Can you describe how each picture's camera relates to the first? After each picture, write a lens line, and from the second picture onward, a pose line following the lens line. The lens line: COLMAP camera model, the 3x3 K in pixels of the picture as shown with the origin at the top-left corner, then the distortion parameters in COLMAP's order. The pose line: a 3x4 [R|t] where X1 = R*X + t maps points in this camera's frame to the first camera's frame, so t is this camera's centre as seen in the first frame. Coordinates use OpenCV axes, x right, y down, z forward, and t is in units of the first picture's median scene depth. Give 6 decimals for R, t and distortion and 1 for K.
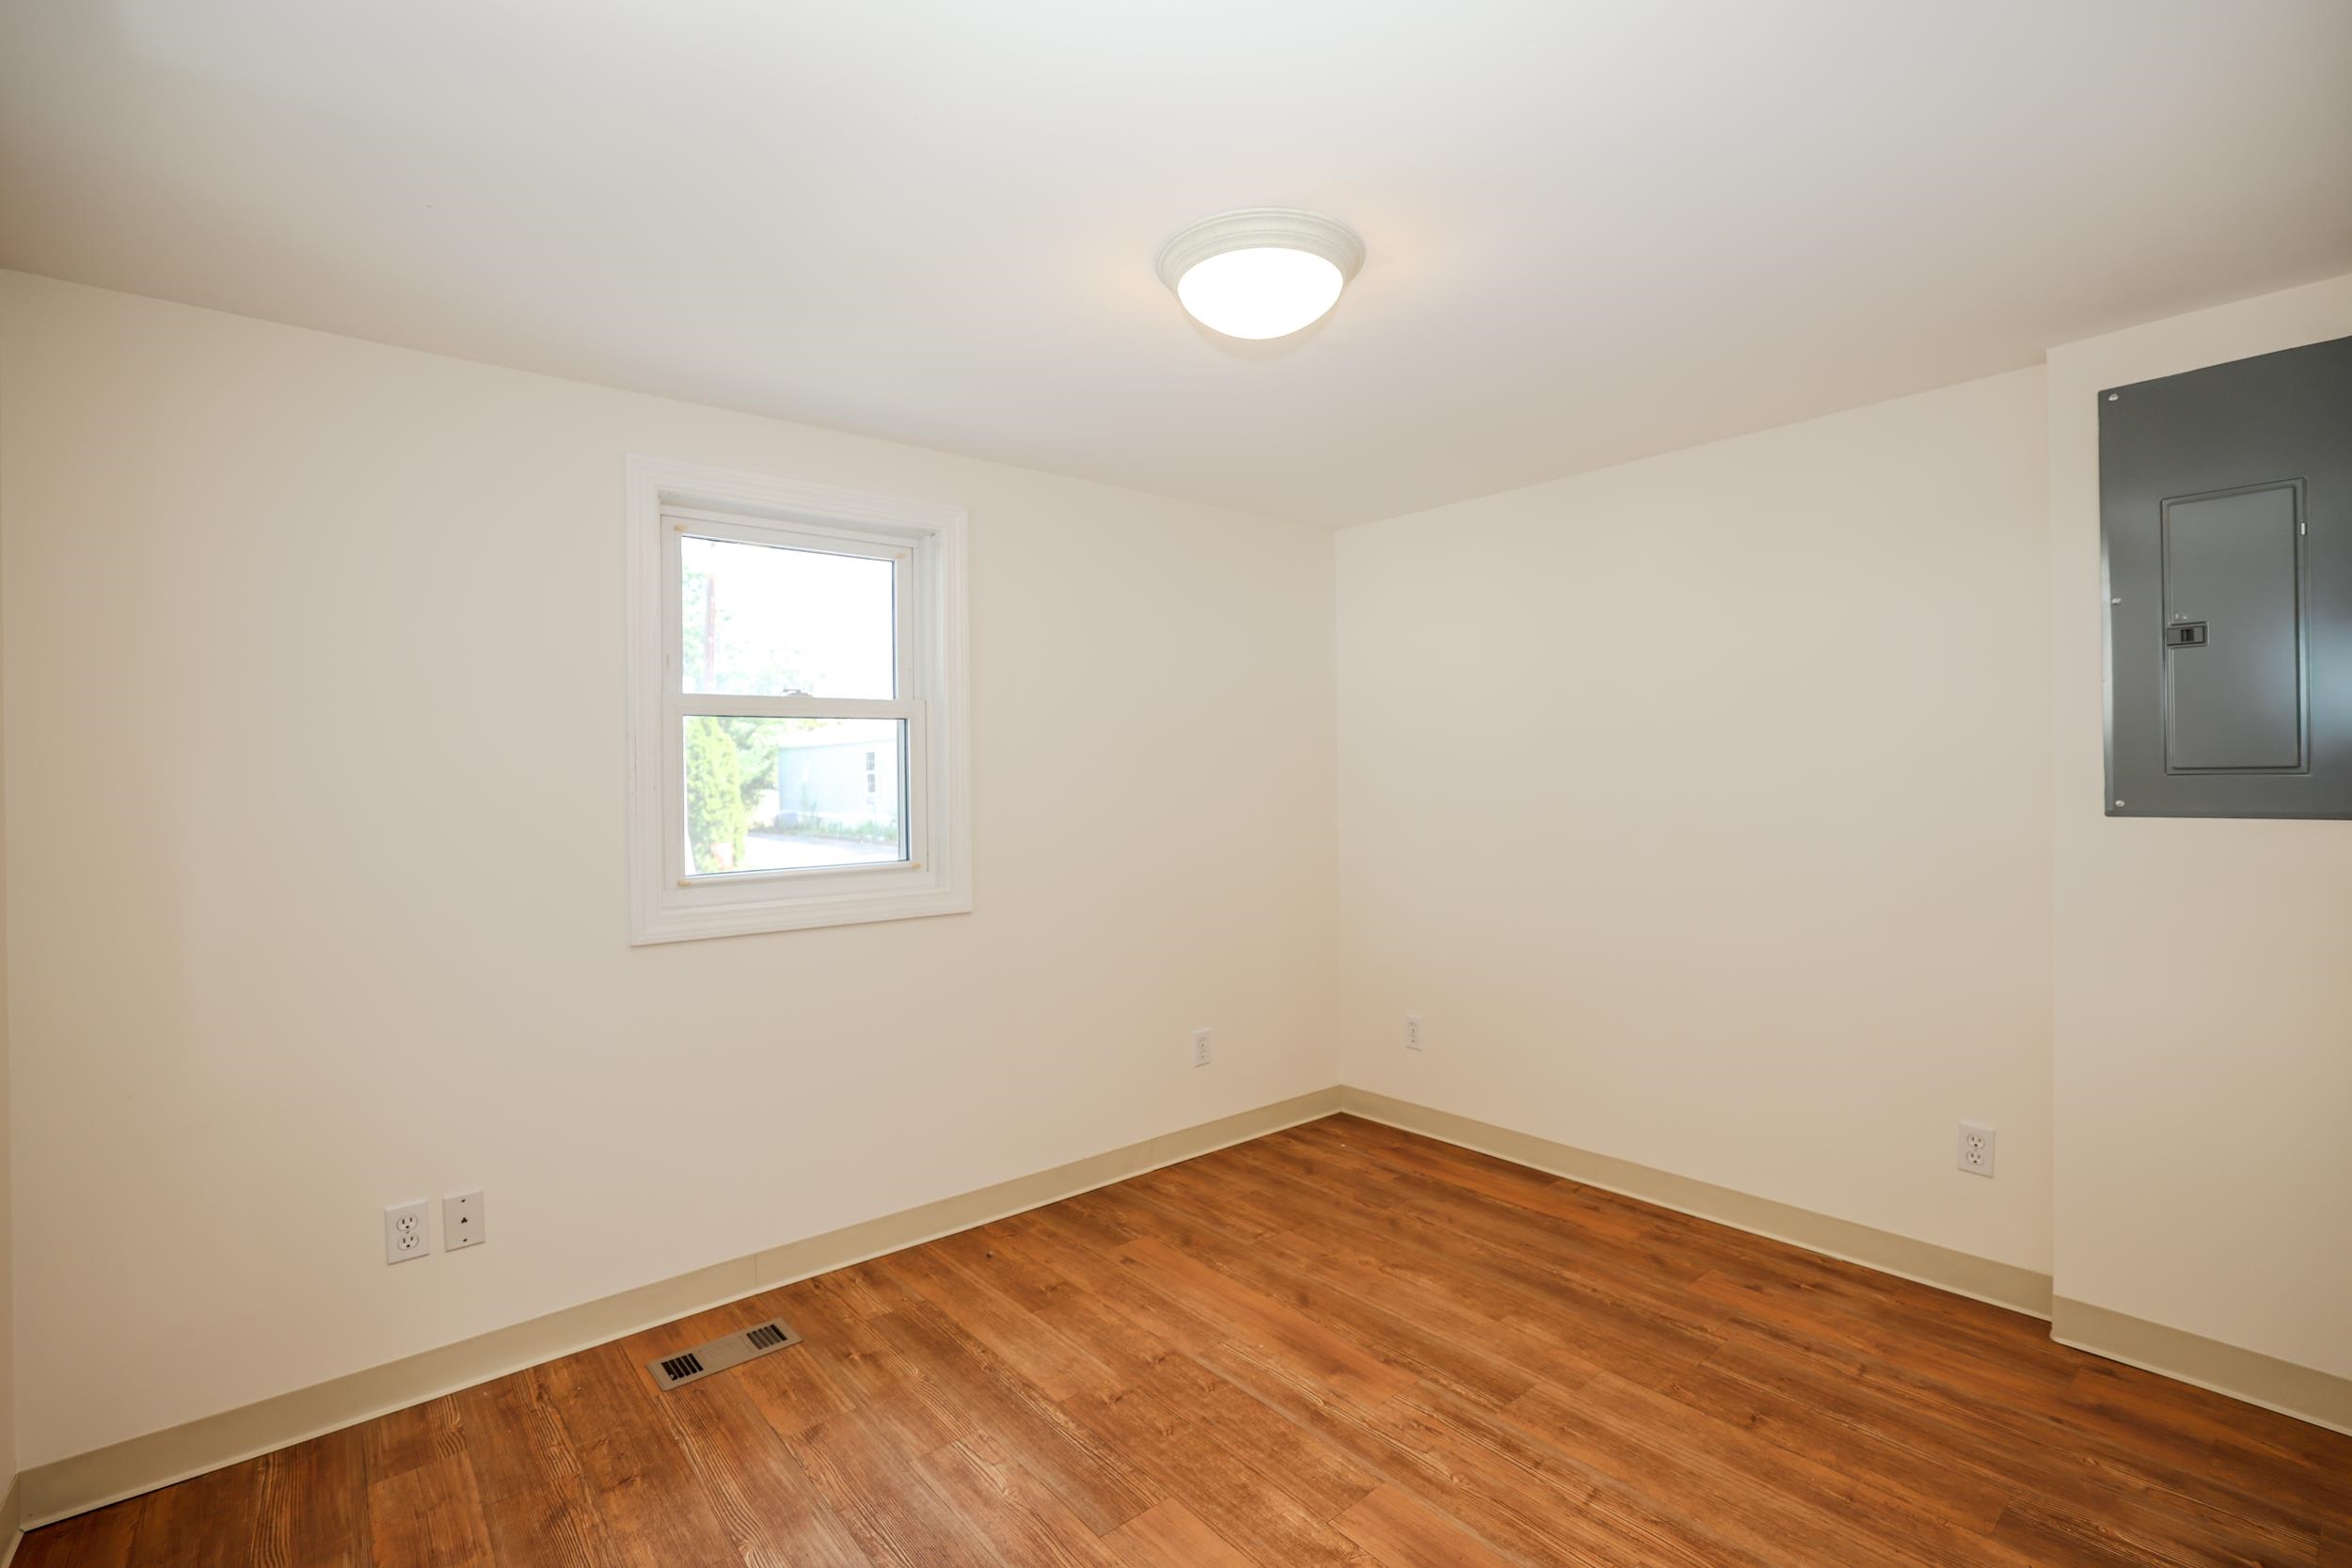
lens RADIAL K [[1040.3, 0, 1202.0], [0, 1040.3, 786.8], [0, 0, 1]] dist [-0.041341, 0.017131]
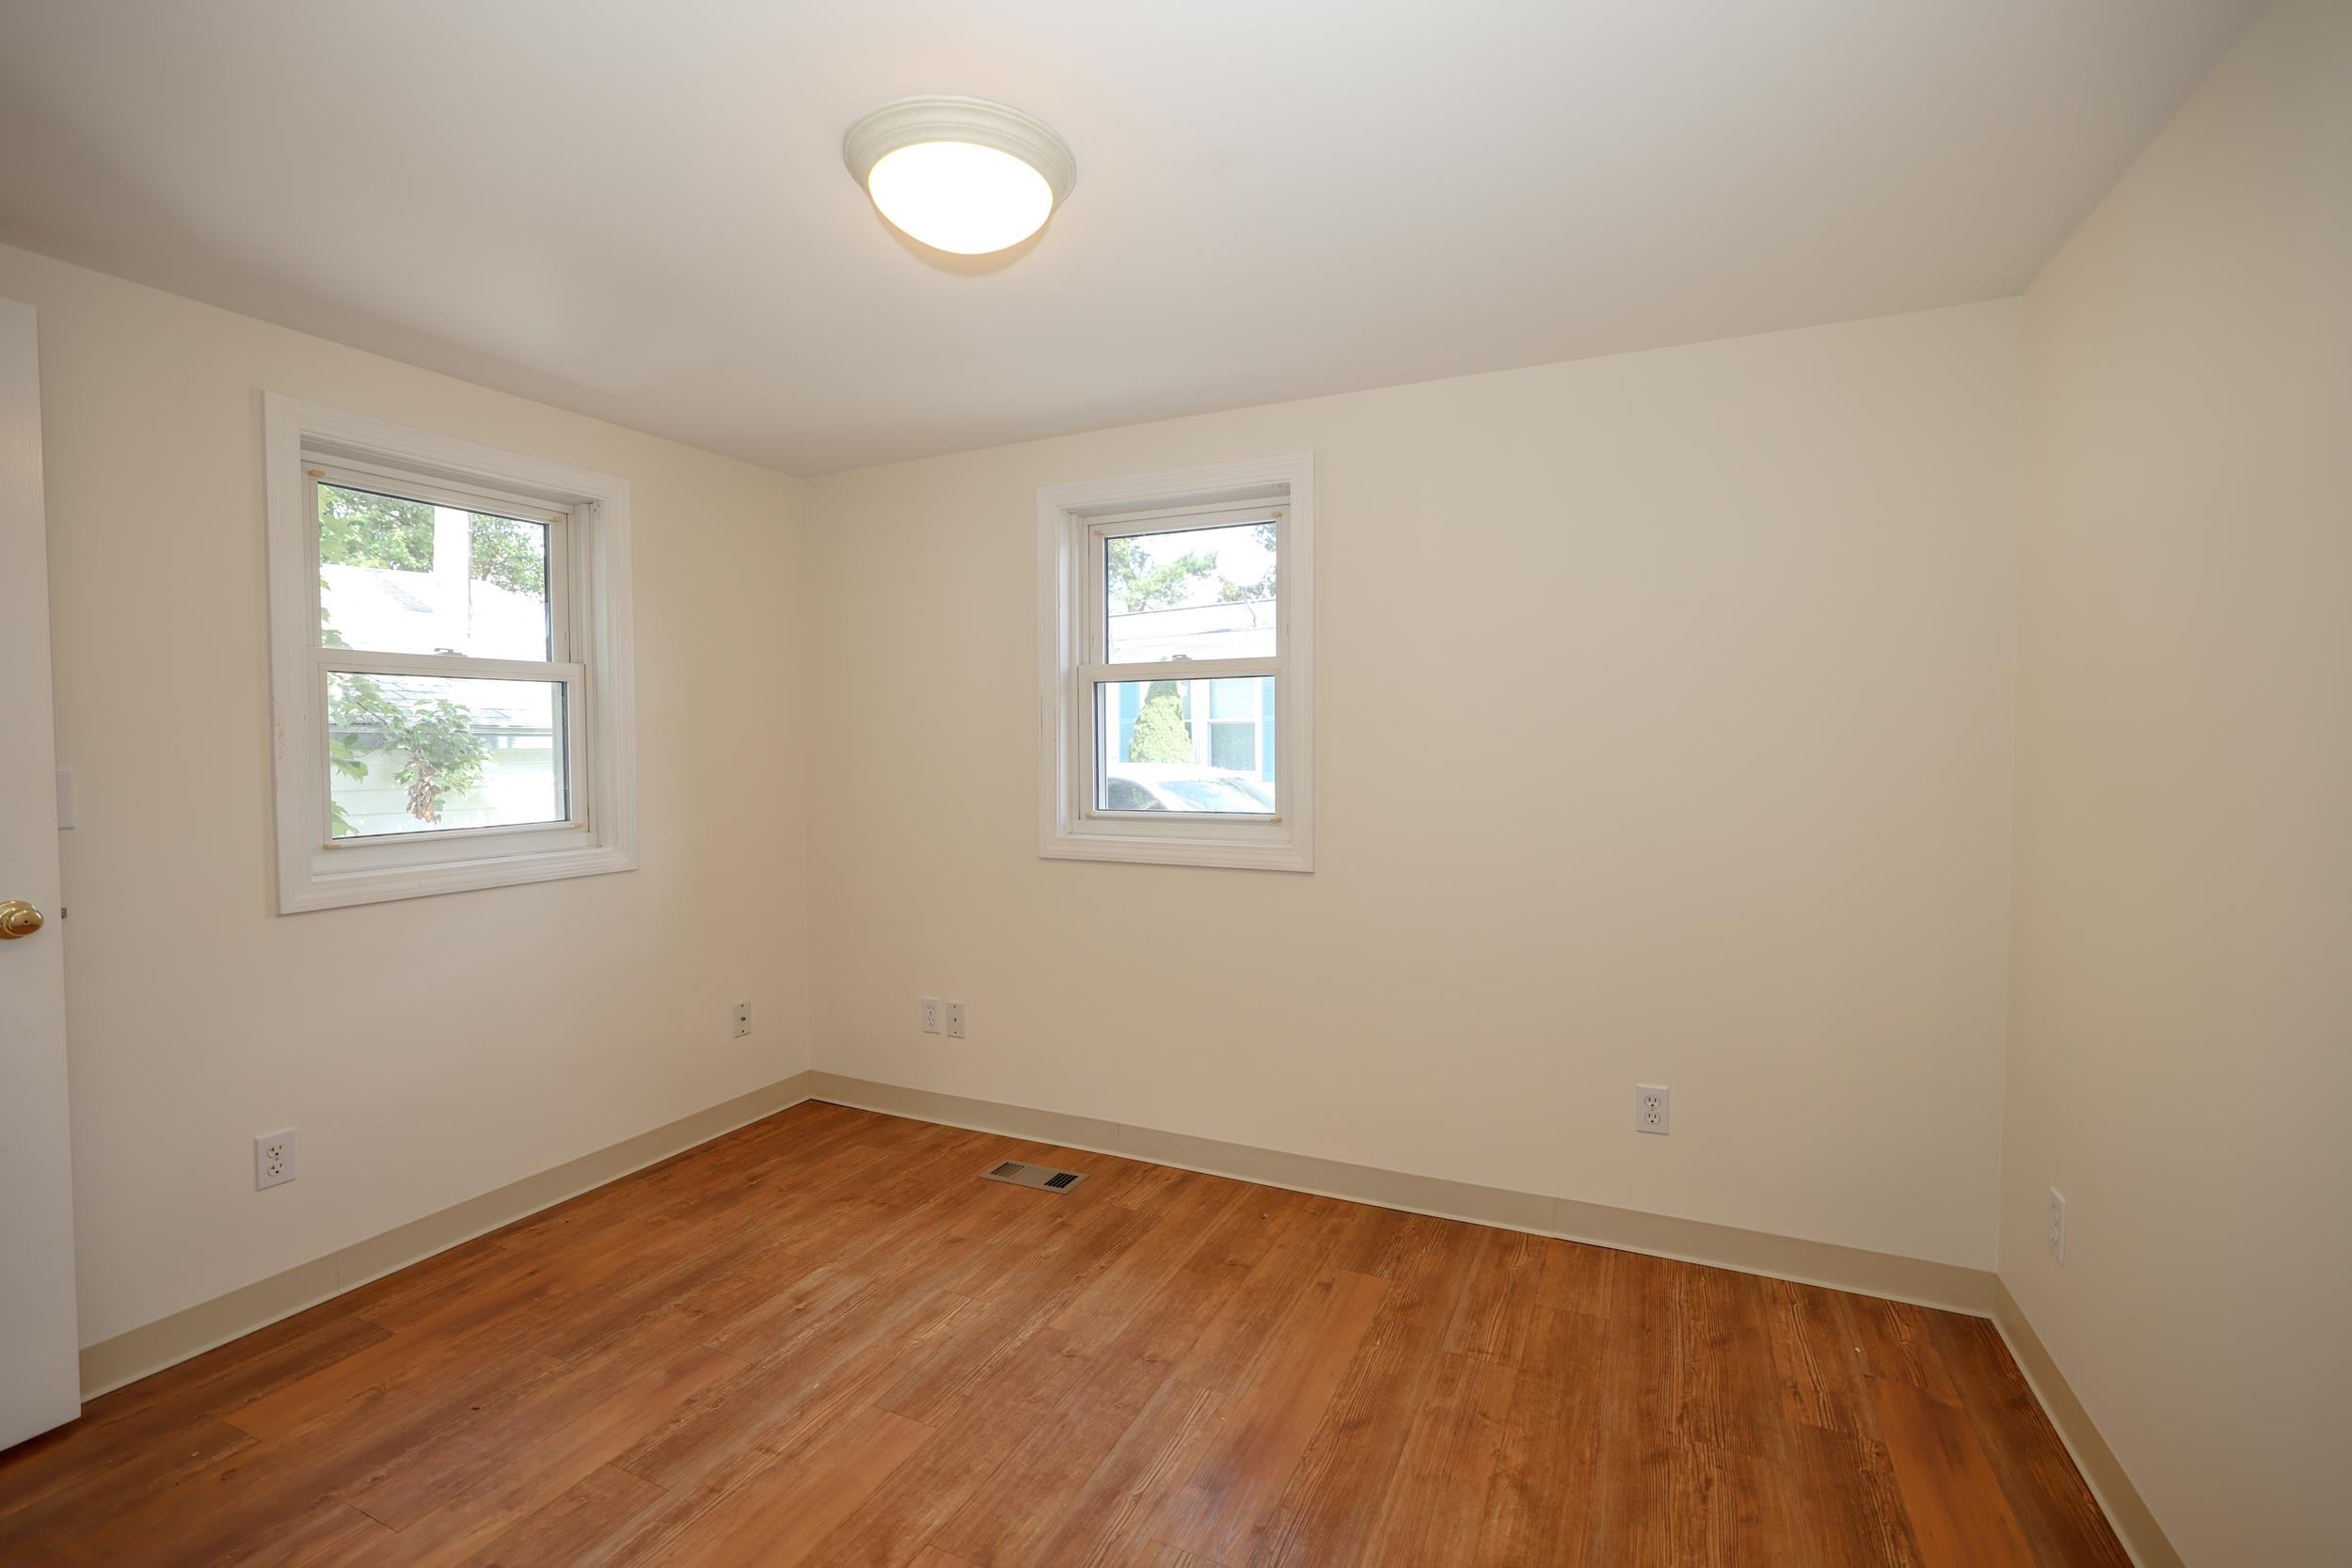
lens RADIAL K [[1040.3, 0, 1202.0], [0, 1040.3, 786.8], [0, 0, 1]] dist [-0.041341, 0.017131]
pose [[0.417595, 0.052411, -0.907120, 0.751431], [-0.010805, 0.998551, 0.052719, -0.011946], [0.908569, -0.012214, 0.417557, 0.619557]]
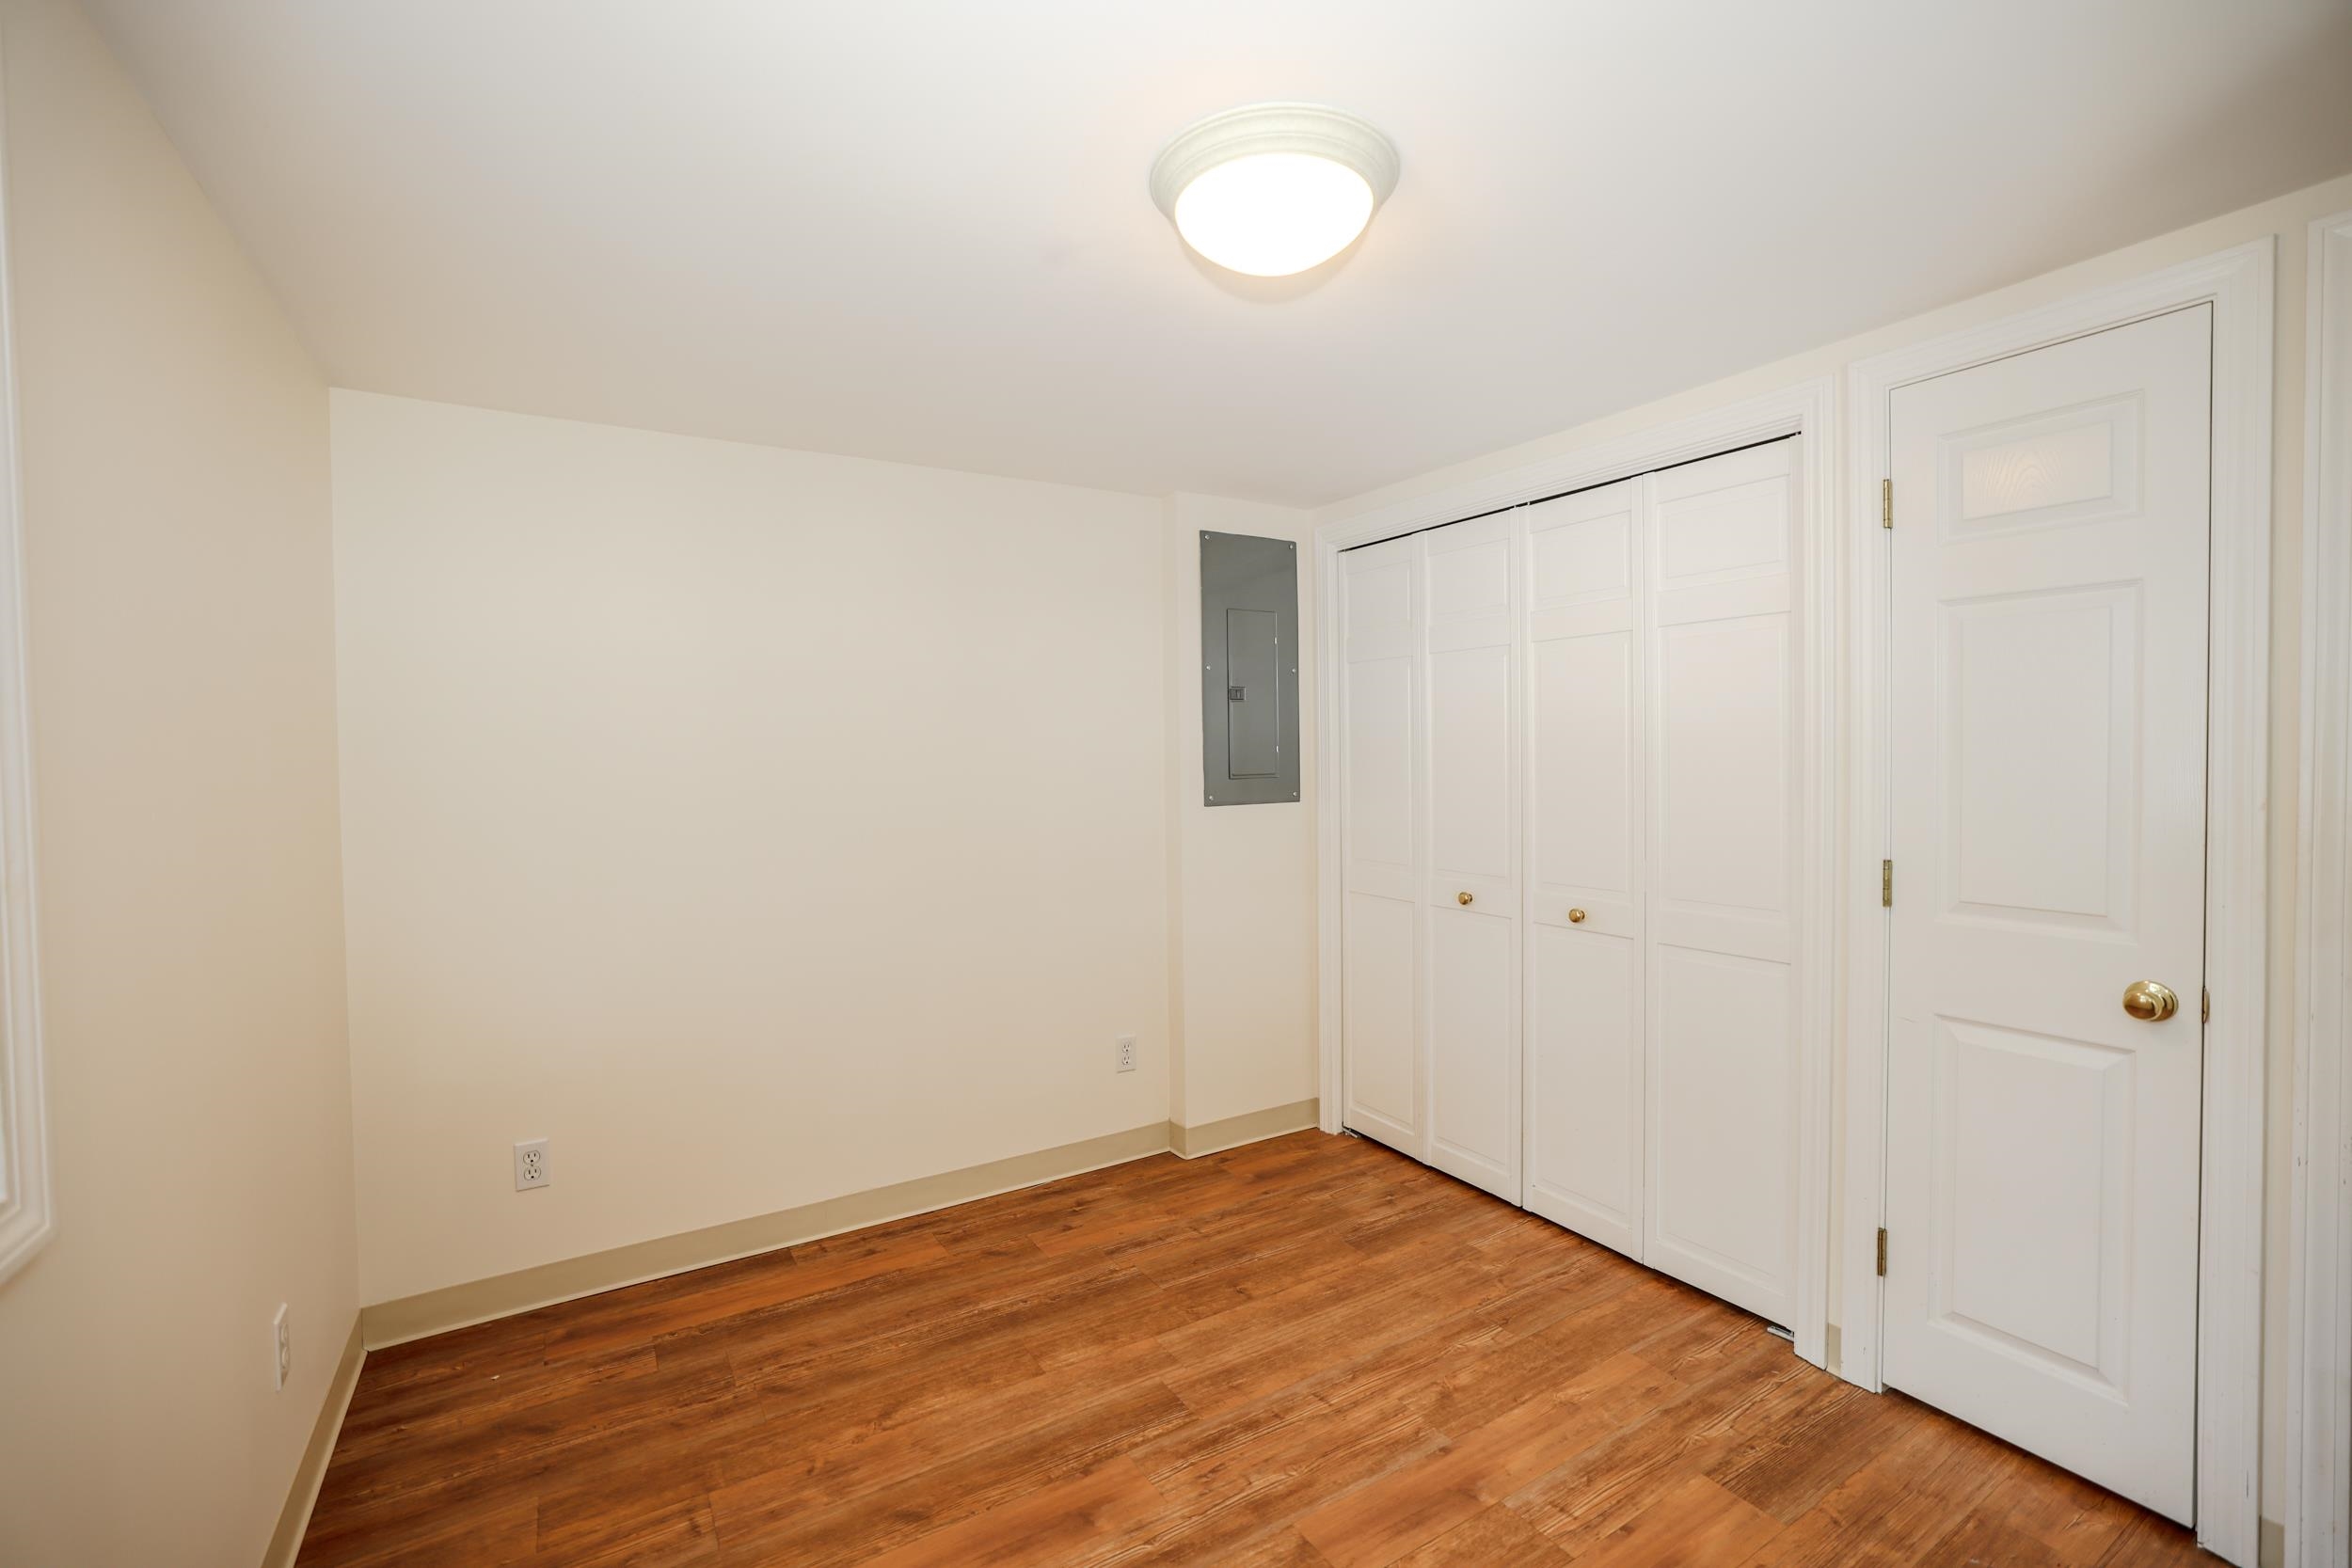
lens RADIAL K [[997.7, 0, 1179.6], [0, 997.7, 792.0], [0, 0, 1]] dist [-0.052440, 0.022161]
pose [[0.168016, -0.023925, 0.985494, -0.561182], [0.022833, 0.999532, 0.020373, -0.023206], [-0.985520, 0.019079, 0.168484, 0.724702]]
